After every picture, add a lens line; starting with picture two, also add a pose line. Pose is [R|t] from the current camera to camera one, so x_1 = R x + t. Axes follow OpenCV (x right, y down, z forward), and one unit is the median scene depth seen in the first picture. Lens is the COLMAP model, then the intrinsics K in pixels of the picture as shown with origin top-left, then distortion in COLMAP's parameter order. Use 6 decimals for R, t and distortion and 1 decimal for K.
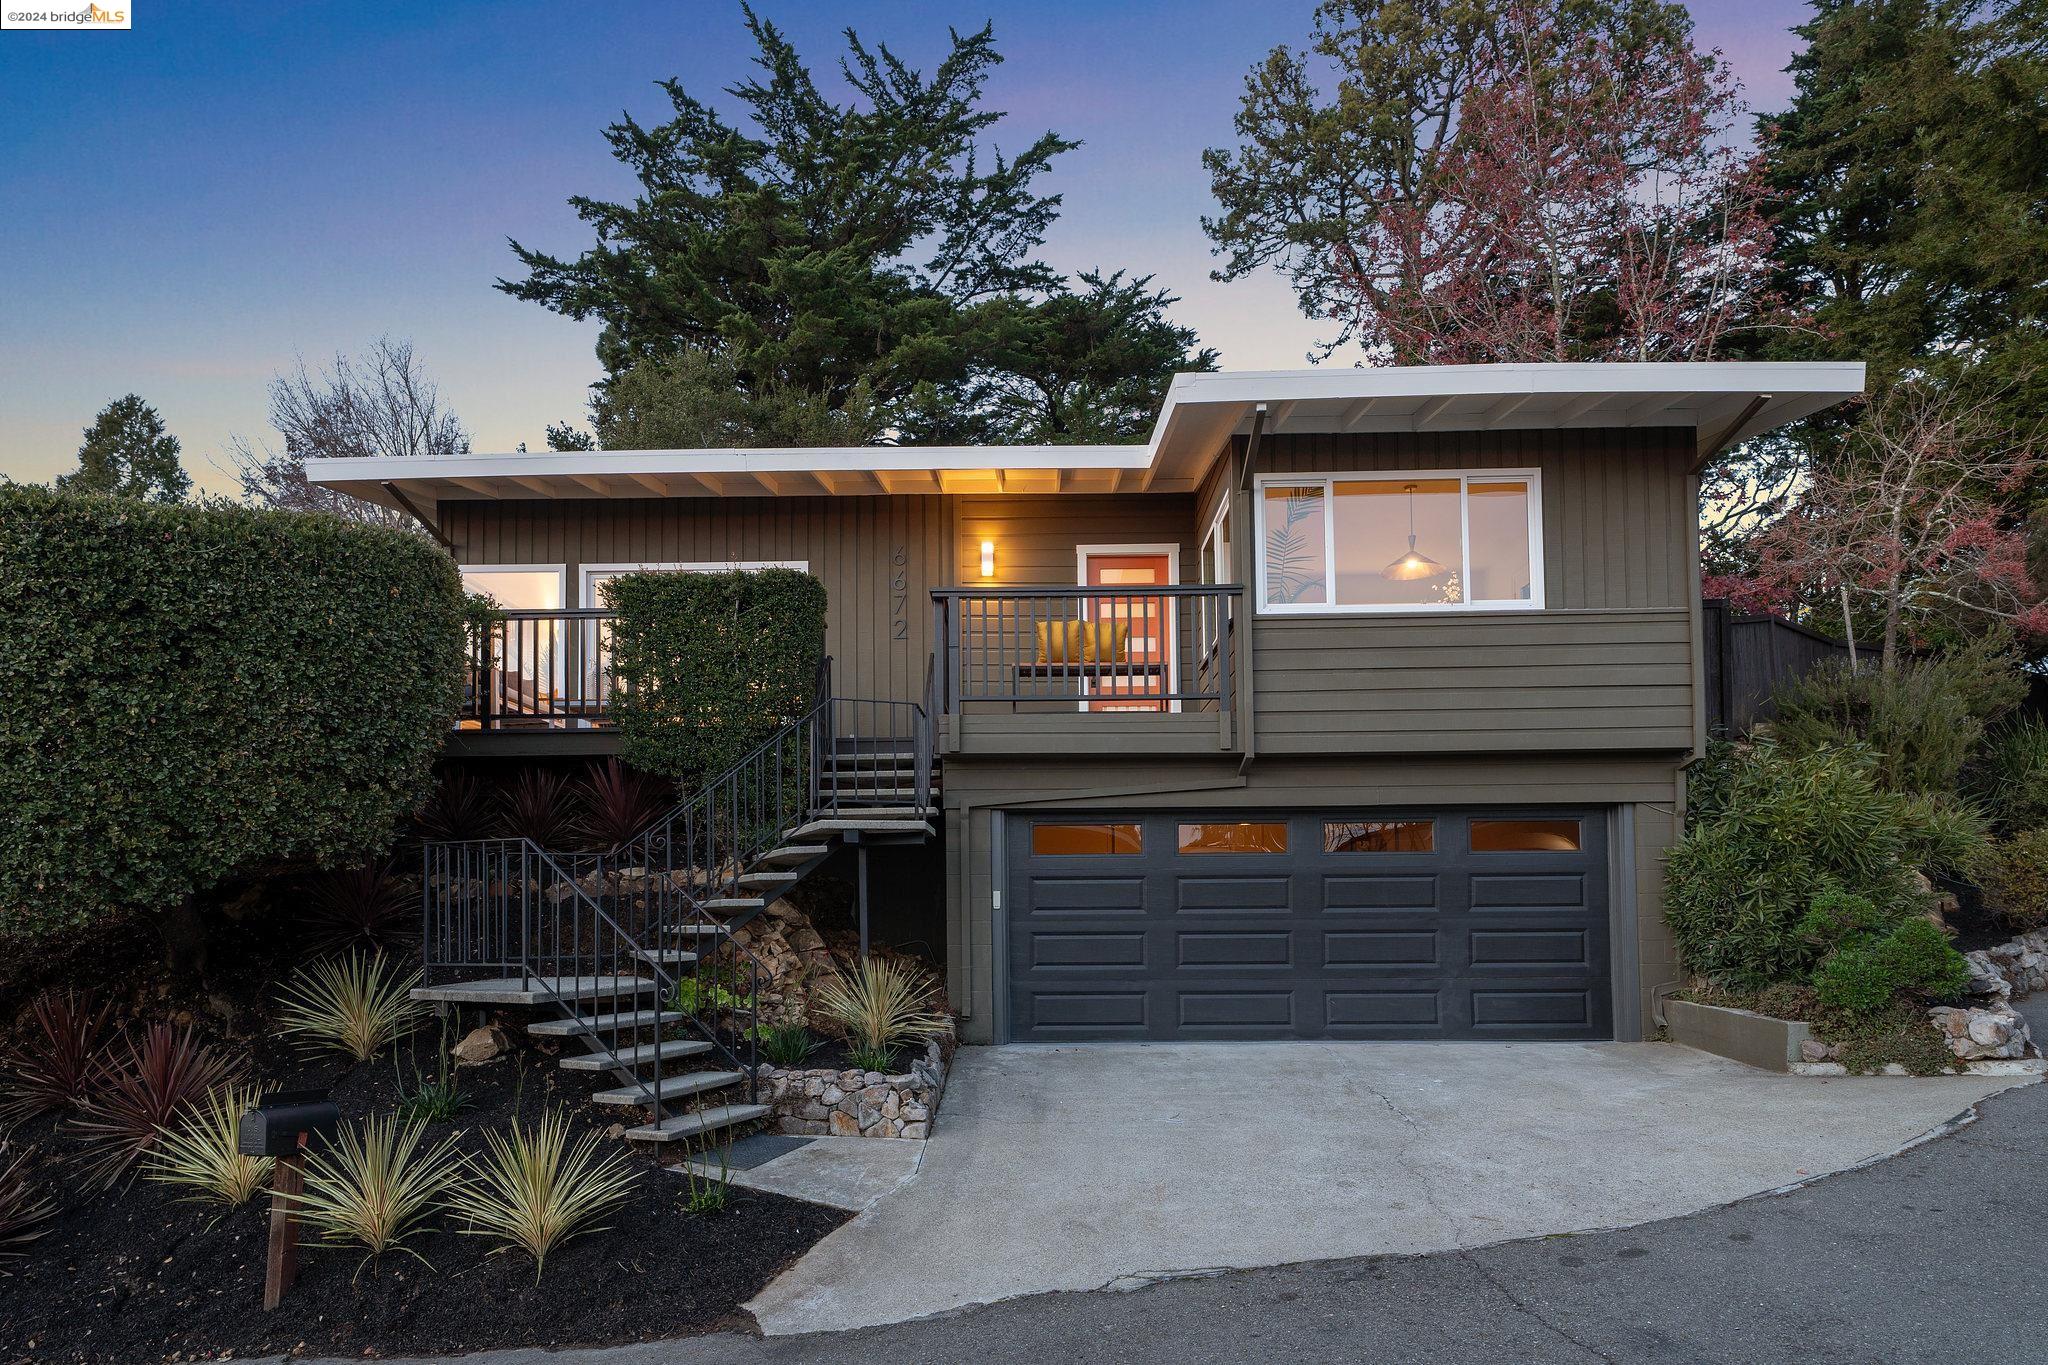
lens RADIAL K [[1106.1, 0, 1024.0], [0, 1106.1, 682.5], [0, 0, 1]] dist [0.006734, 0.000344]
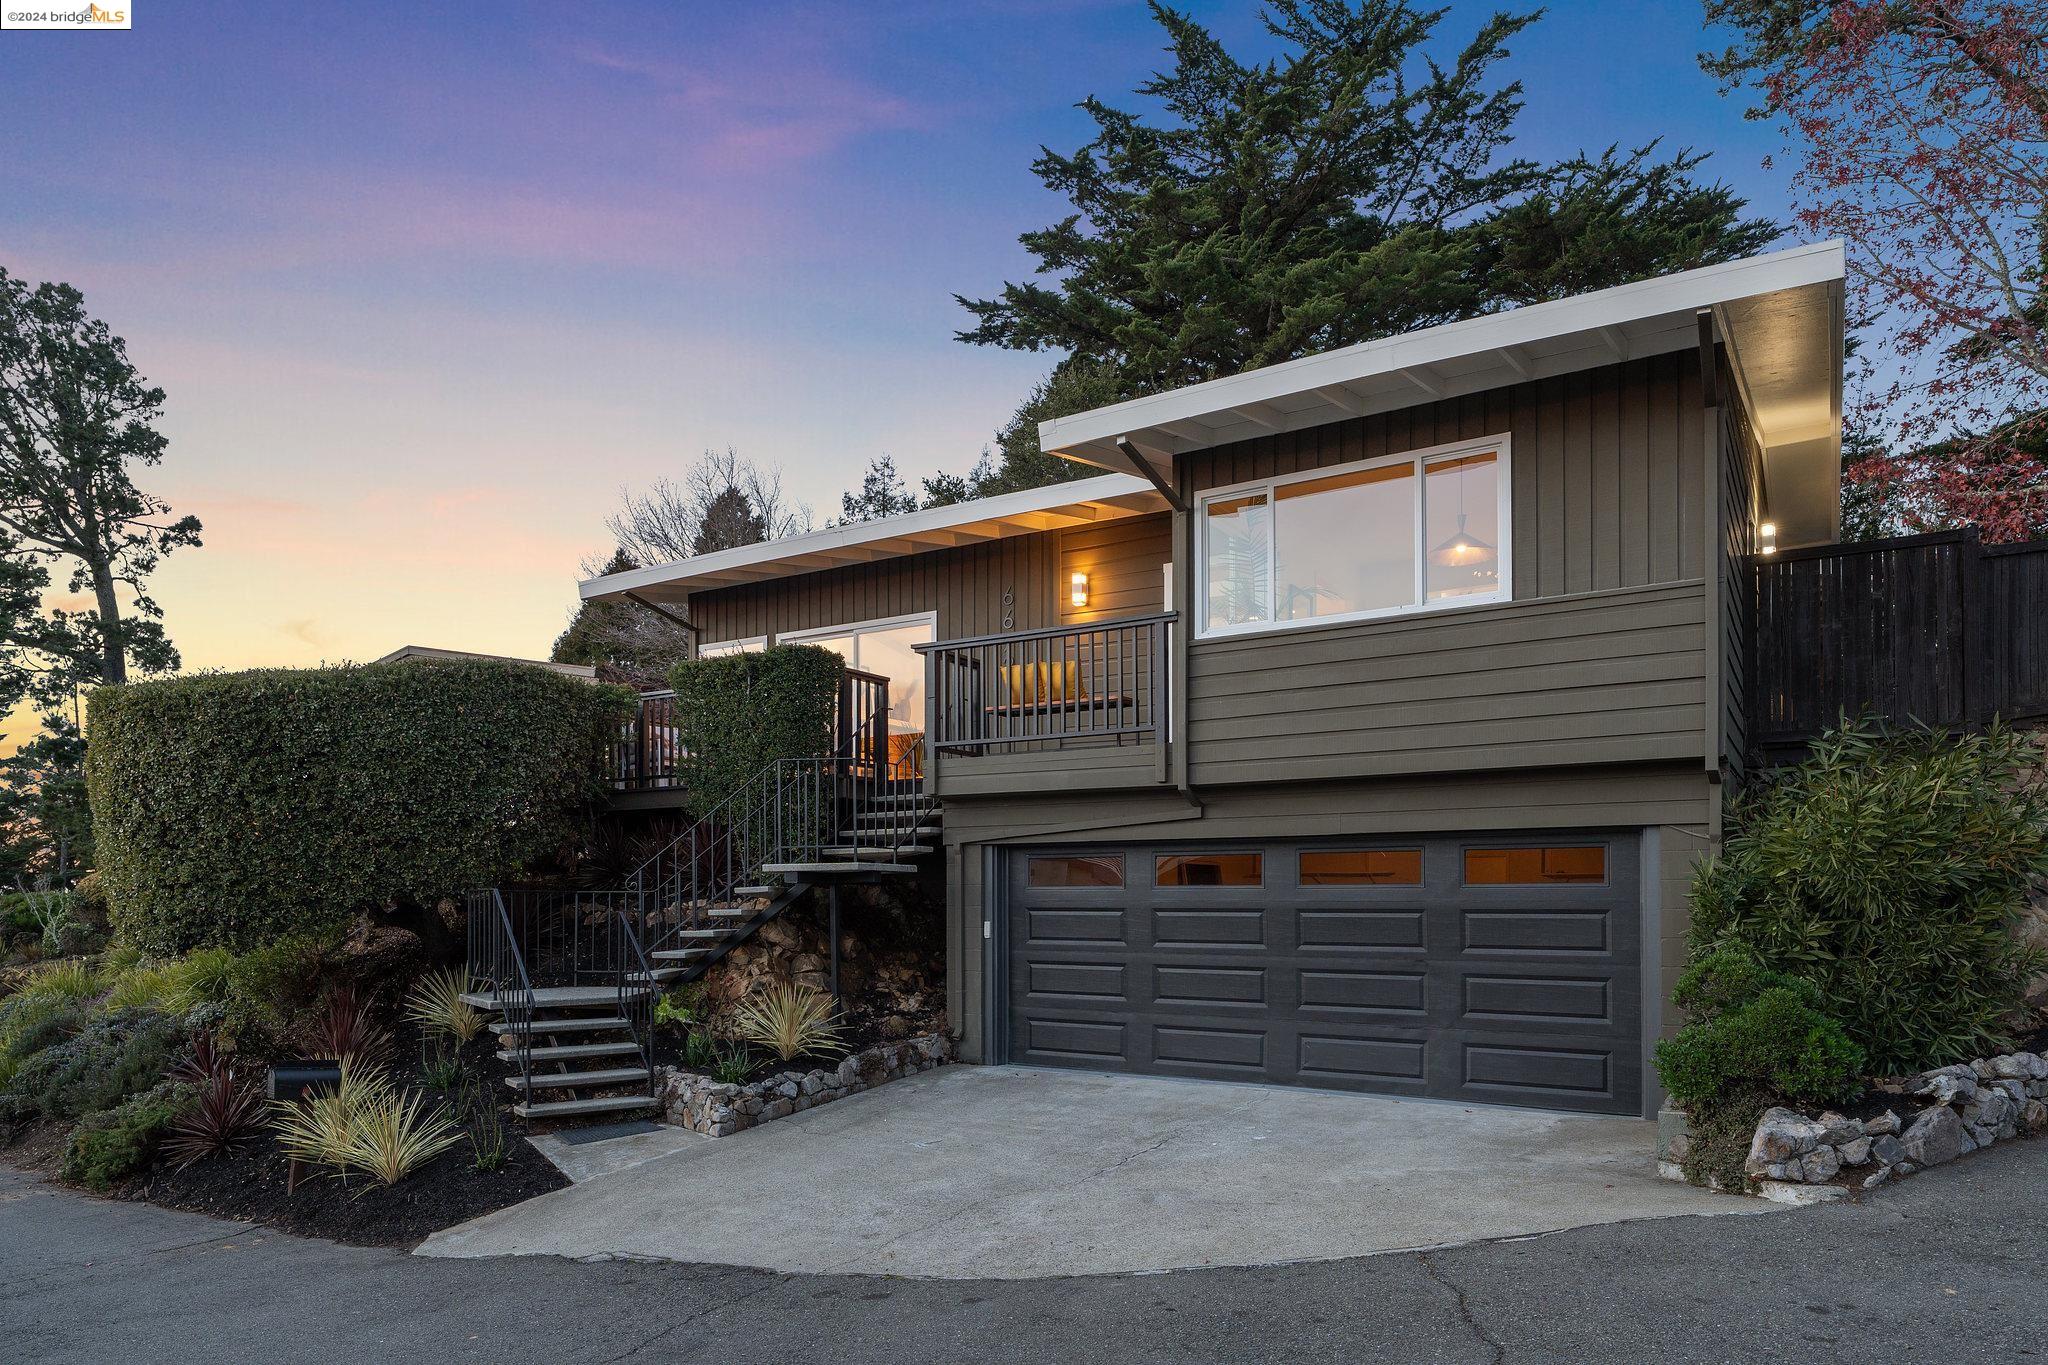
lens RADIAL K [[1167.7, 0, 1024.0], [0, 1167.7, 682.5], [0, 0, 1]] dist [0.000595, 0.001086]
pose [[0.873377, -0.081180, -0.480231, 0.561471], [0.089239, 0.995992, -0.006070, -0.031370], [0.478799, -0.037554, 0.877121, 0.034578]]
